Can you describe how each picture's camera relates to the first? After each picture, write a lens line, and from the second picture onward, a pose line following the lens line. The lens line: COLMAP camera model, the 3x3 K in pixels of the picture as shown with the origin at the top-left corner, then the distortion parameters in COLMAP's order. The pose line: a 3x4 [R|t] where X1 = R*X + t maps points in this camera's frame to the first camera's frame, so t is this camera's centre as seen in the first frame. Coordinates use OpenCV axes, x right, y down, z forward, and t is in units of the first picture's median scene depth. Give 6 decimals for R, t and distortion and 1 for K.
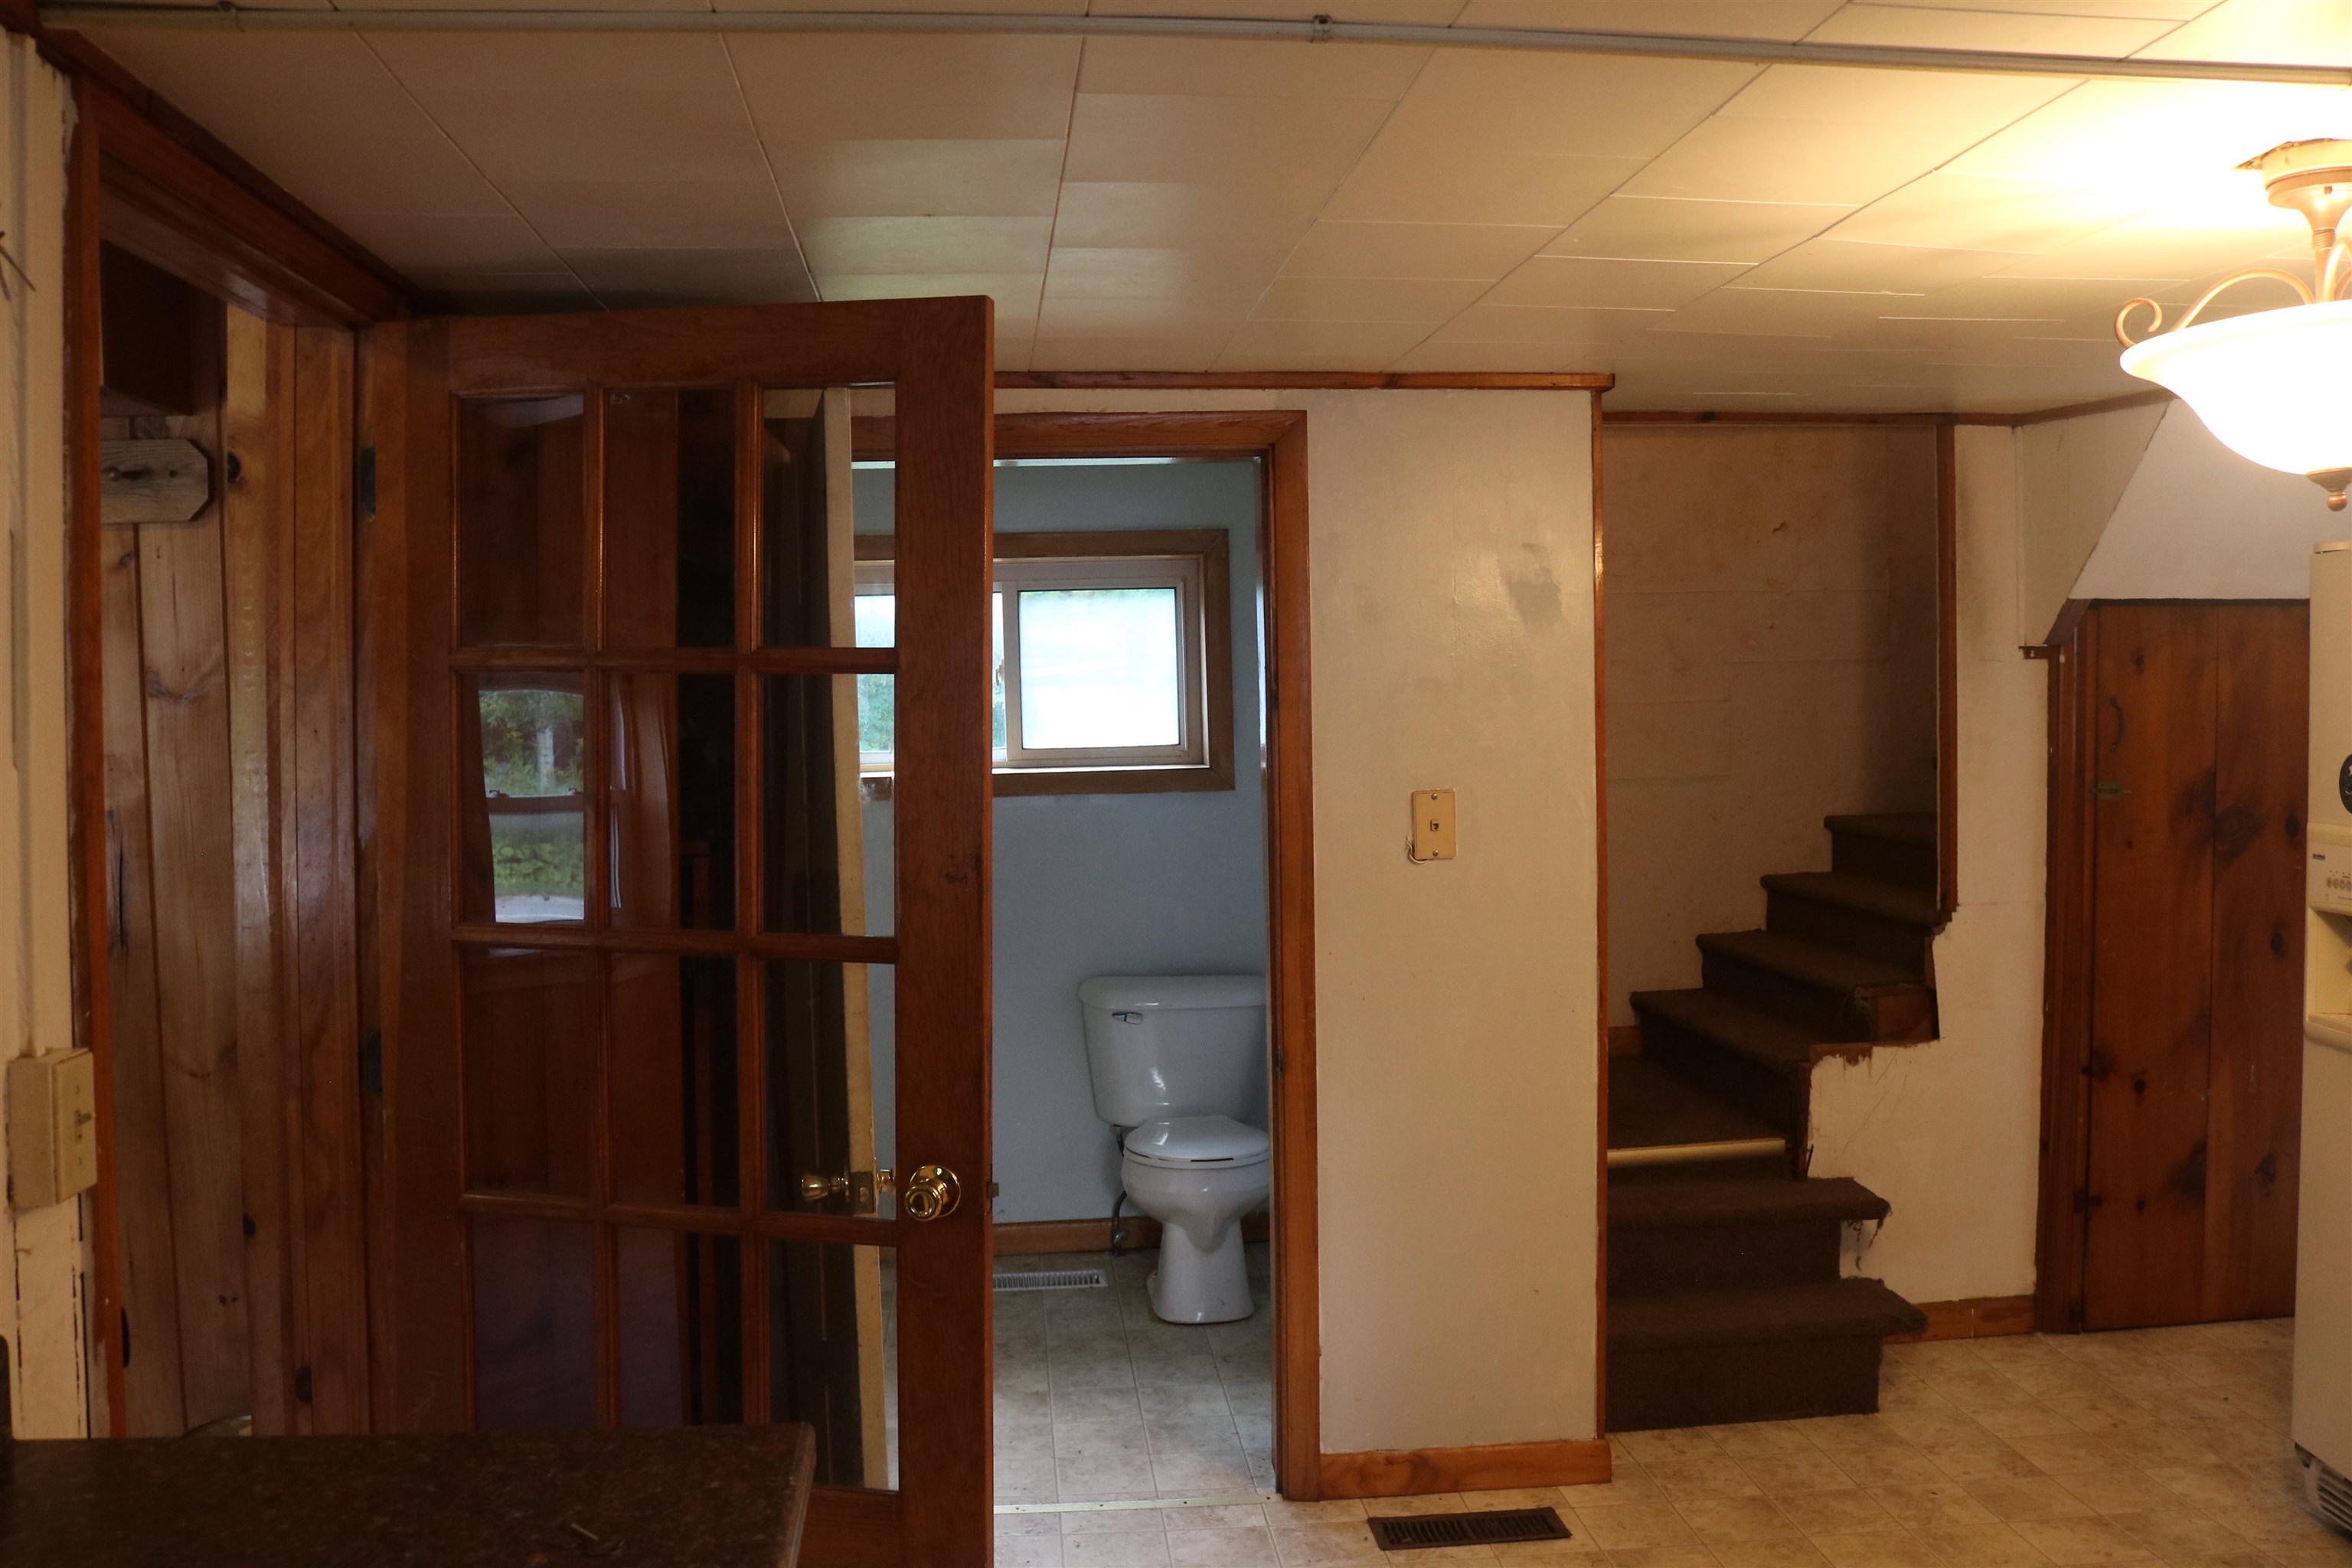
lens RADIAL K [[1961.3, 0, 1163.8], [0, 1961.3, 800.5], [0, 0, 1]] dist [-0.160905, 0.133404]
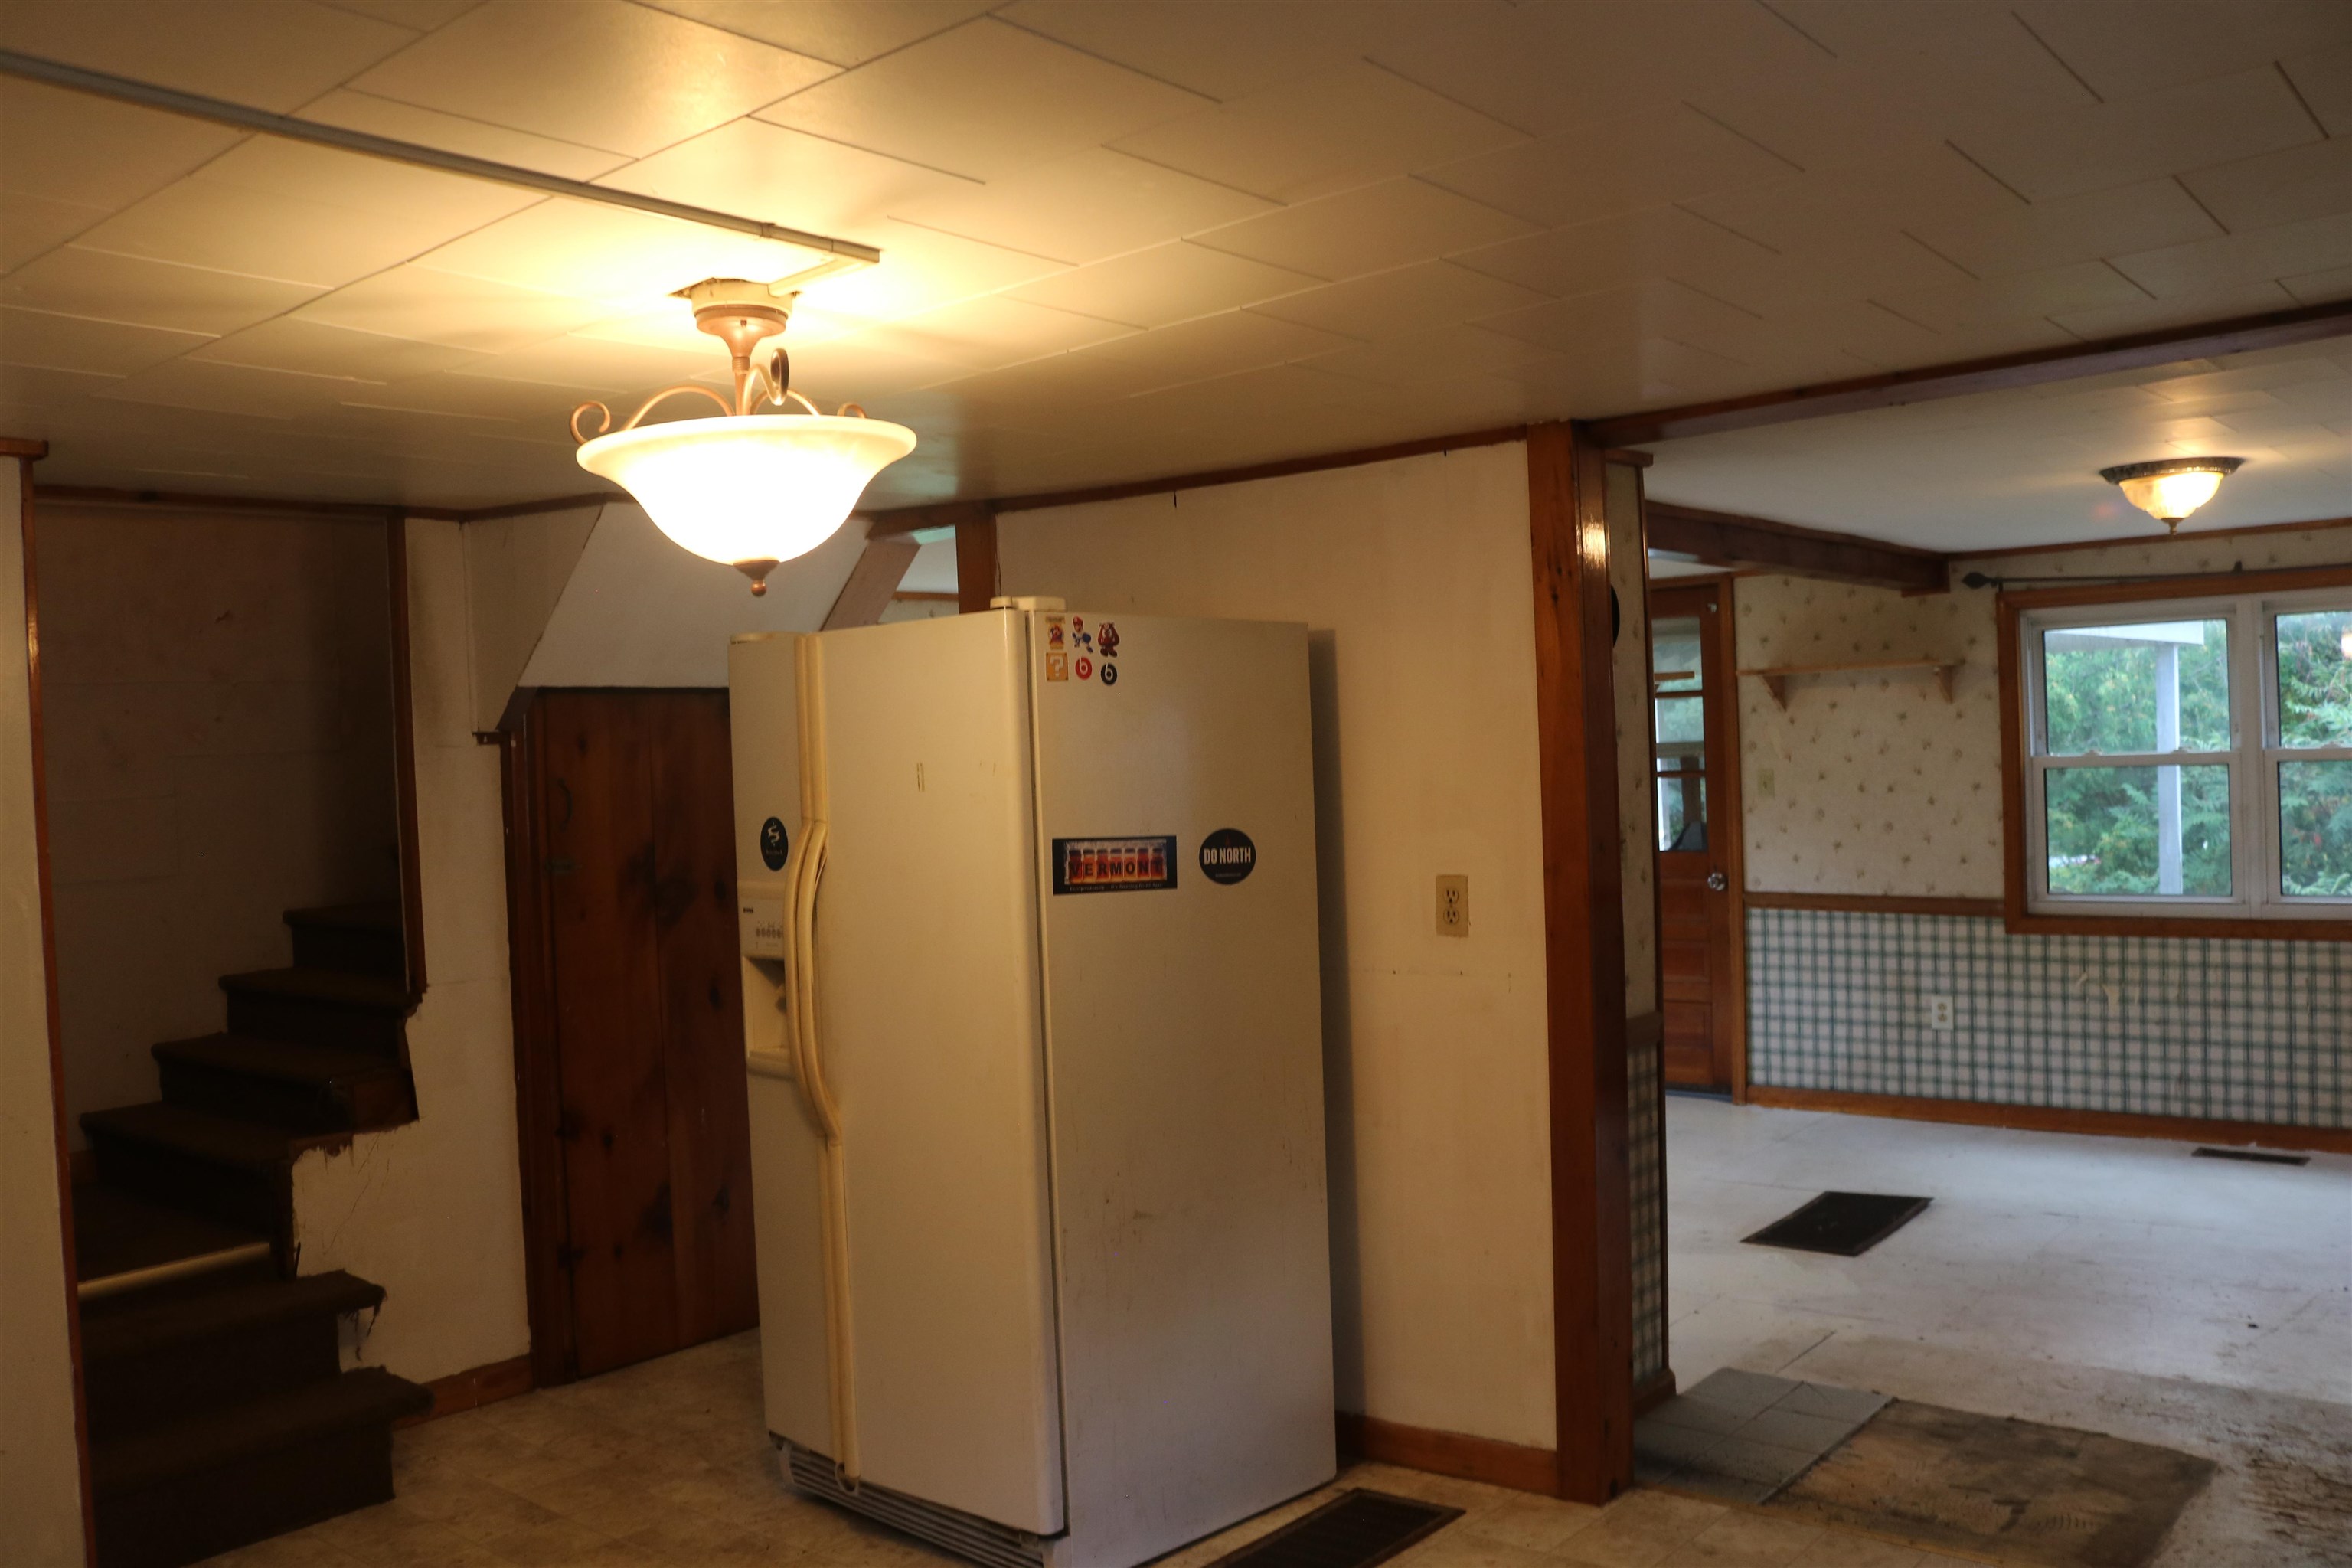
lens RADIAL K [[1961.3, 0, 1176.1], [0, 1961.3, 803.1], [0, 0, 1]] dist [-0.160905, 0.133404]
pose [[0.710107, -0.026117, 0.703609, -0.020874], [0.062863, 0.997673, -0.026411, 0.010944], [-0.701282, 0.062986, 0.710096, -0.013325]]
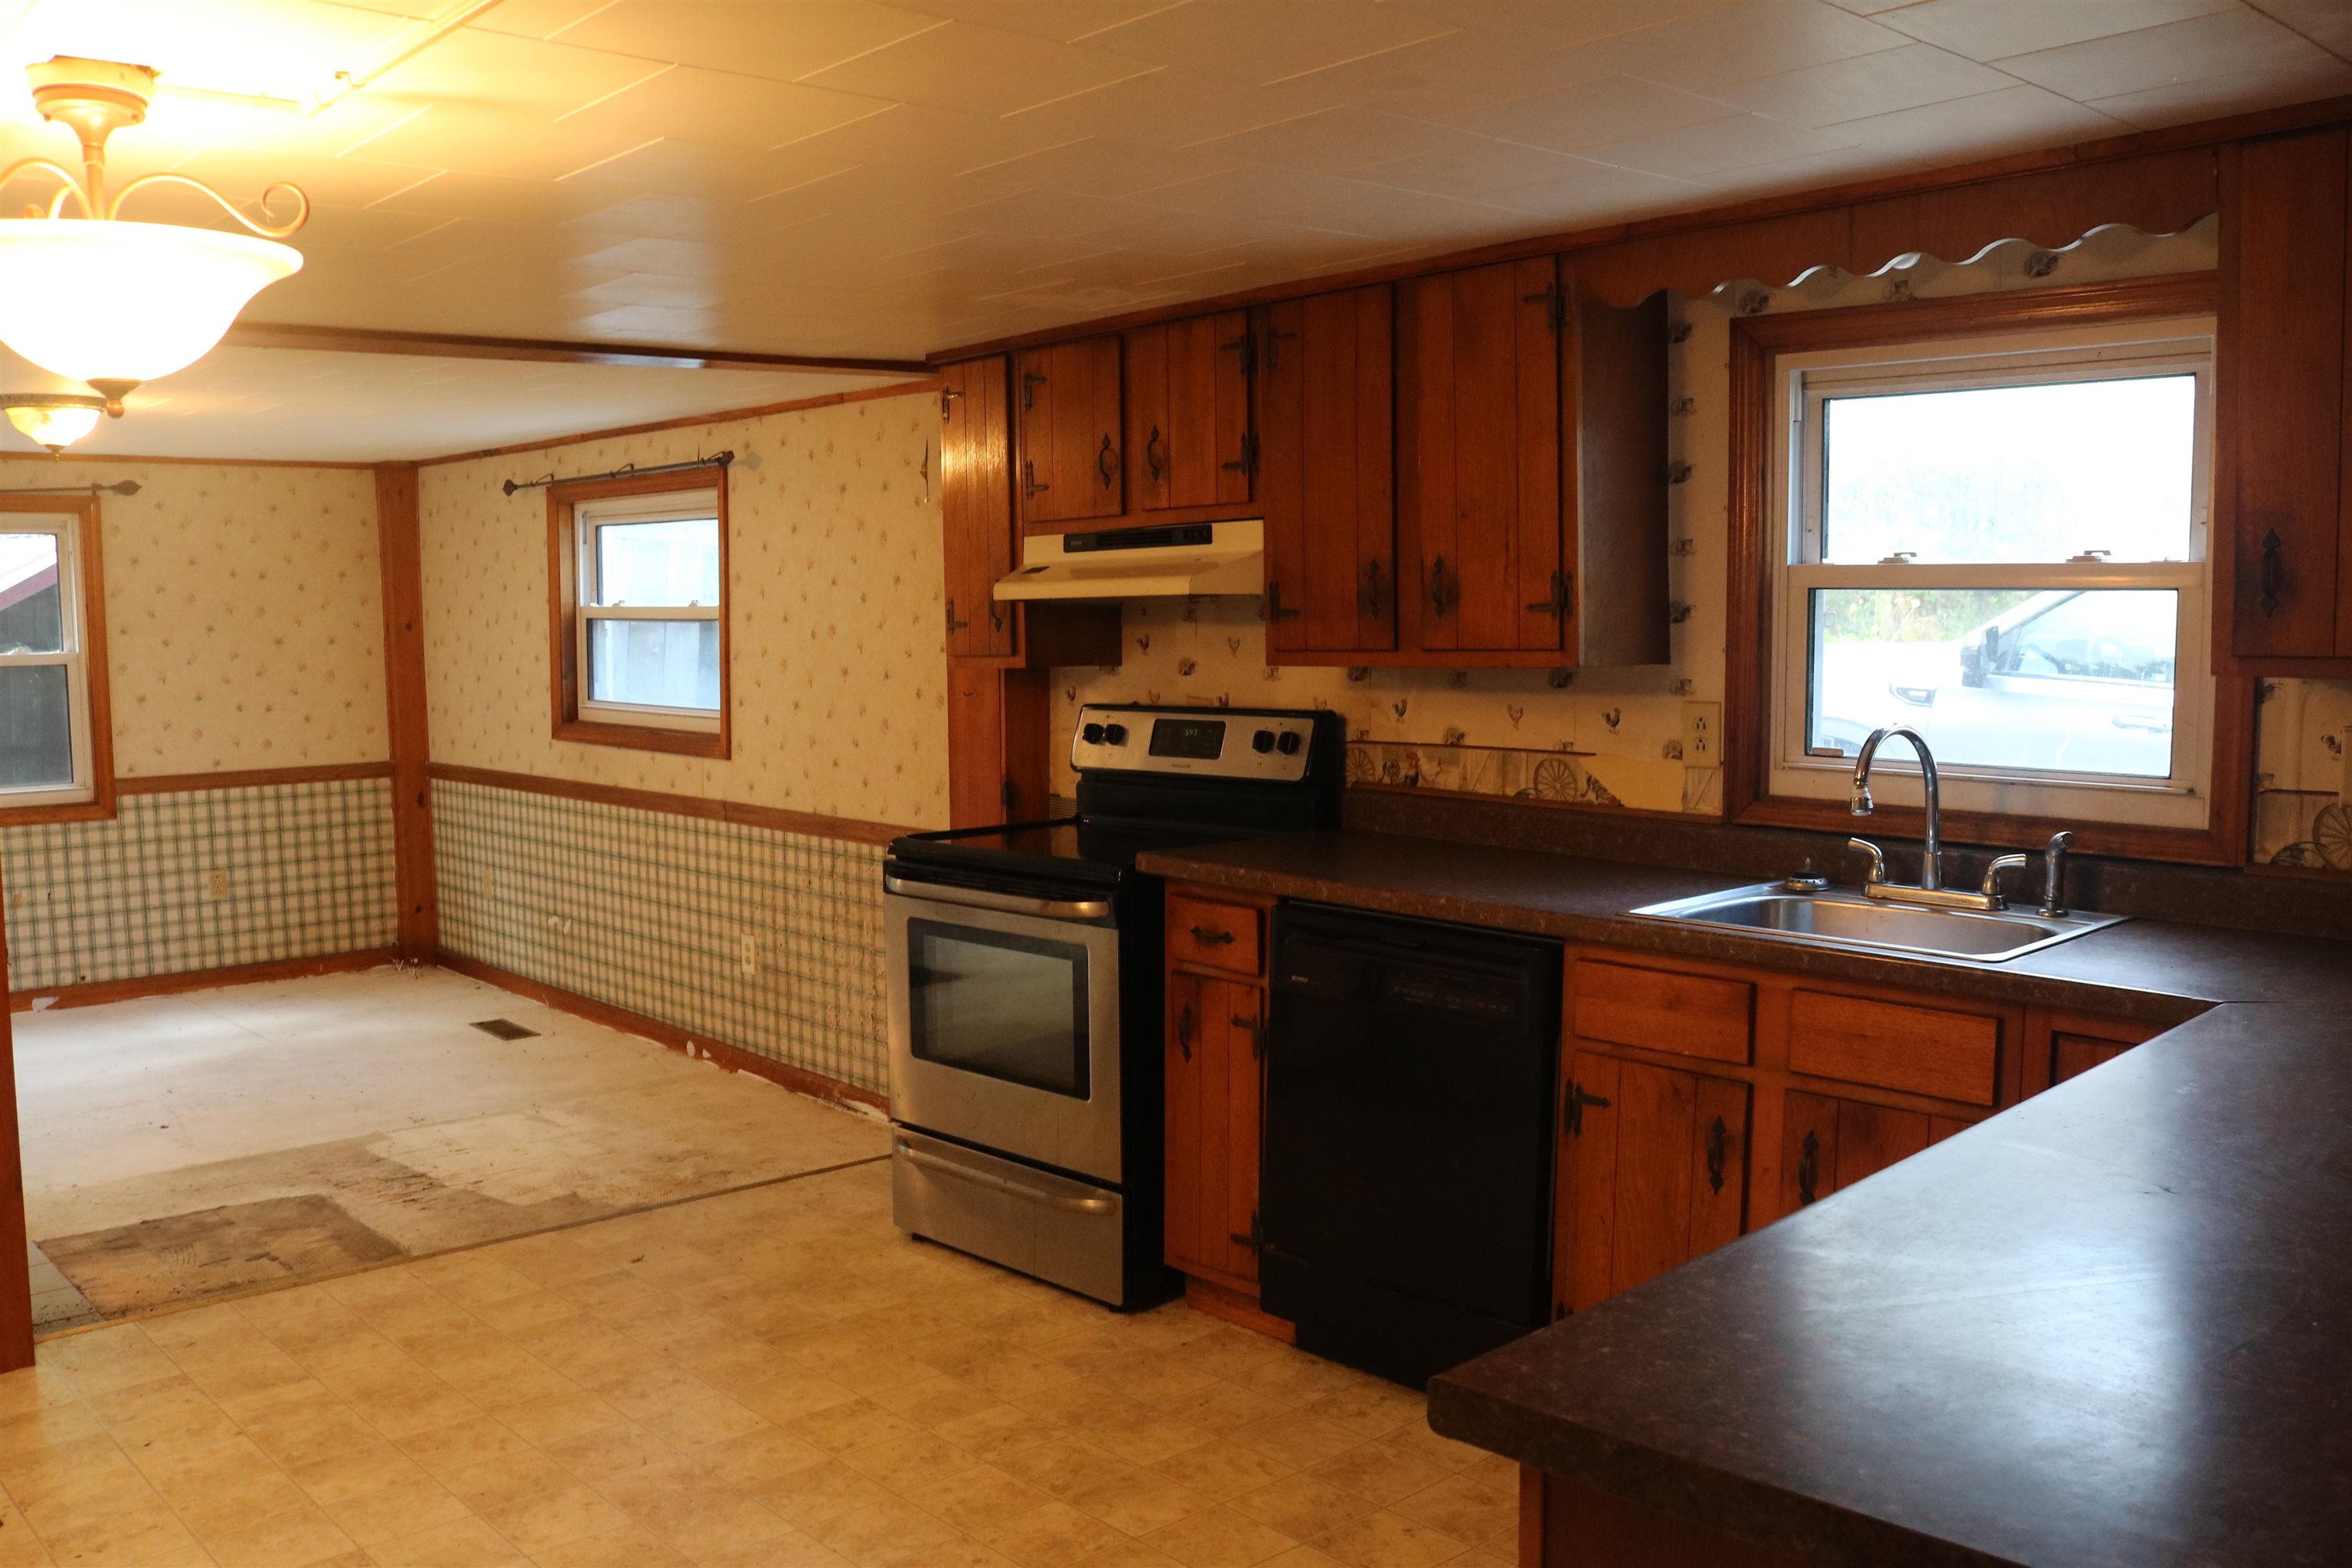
lens RADIAL K [[1961.3, 0, 1176.0], [0, 1961.3, 785.2], [0, 0, 1]] dist [-0.160905, 0.133404]
pose [[-0.620653, -0.044702, 0.782810, -0.318115], [0.062091, 0.992436, 0.105901, -0.013868], [-0.781623, 0.114334, -0.613183, 0.634125]]
